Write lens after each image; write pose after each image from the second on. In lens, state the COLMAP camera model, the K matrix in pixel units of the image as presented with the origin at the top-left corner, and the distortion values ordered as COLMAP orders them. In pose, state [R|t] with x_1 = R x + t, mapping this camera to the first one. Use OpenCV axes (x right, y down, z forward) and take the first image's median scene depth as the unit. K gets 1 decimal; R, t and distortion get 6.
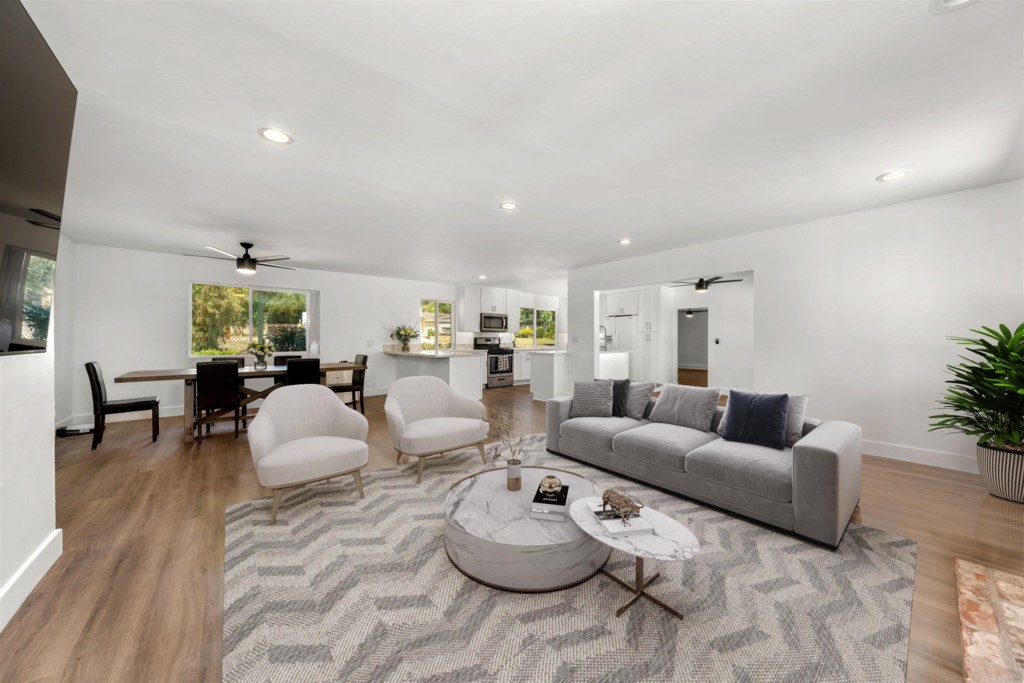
lens RADIAL K [[349.1, 0, 515.5], [0, 349.1, 343.1], [0, 0, 1]] dist [-0.000949, -0.000040]
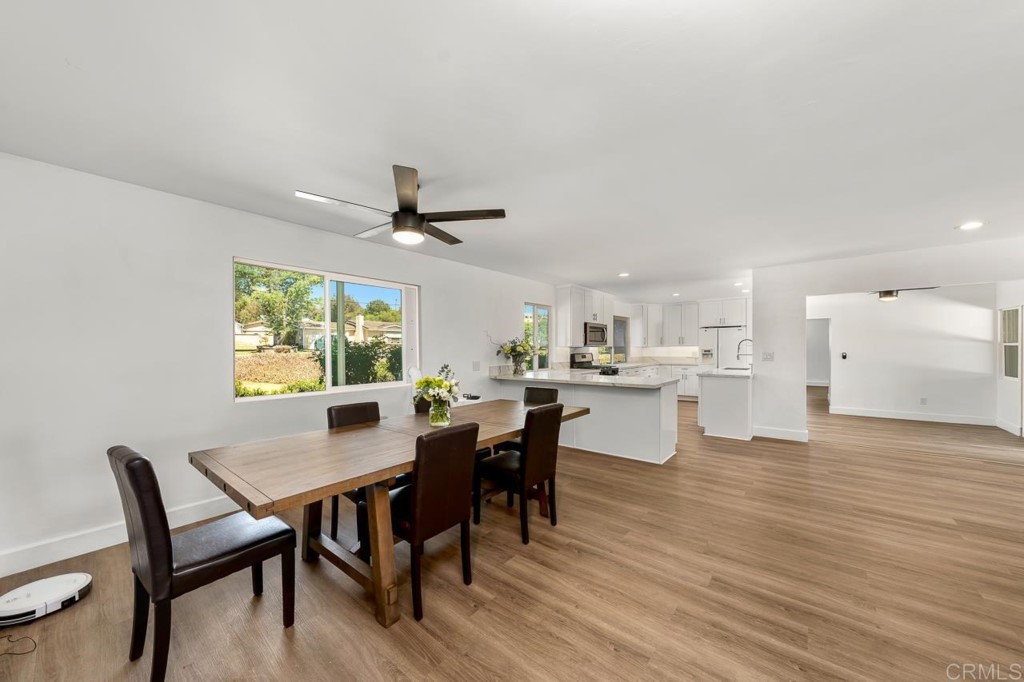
lens RADIAL K [[358.3, 0, 527.3], [0, 358.3, 354.9], [0, 0, 1]] dist [-0.001818, -0.000148]
pose [[0.977063, -0.010562, 0.212688, -0.427850], [0.009660, 0.999939, 0.005277, -0.020283], [-0.212731, -0.003101, 0.977106, 0.264330]]
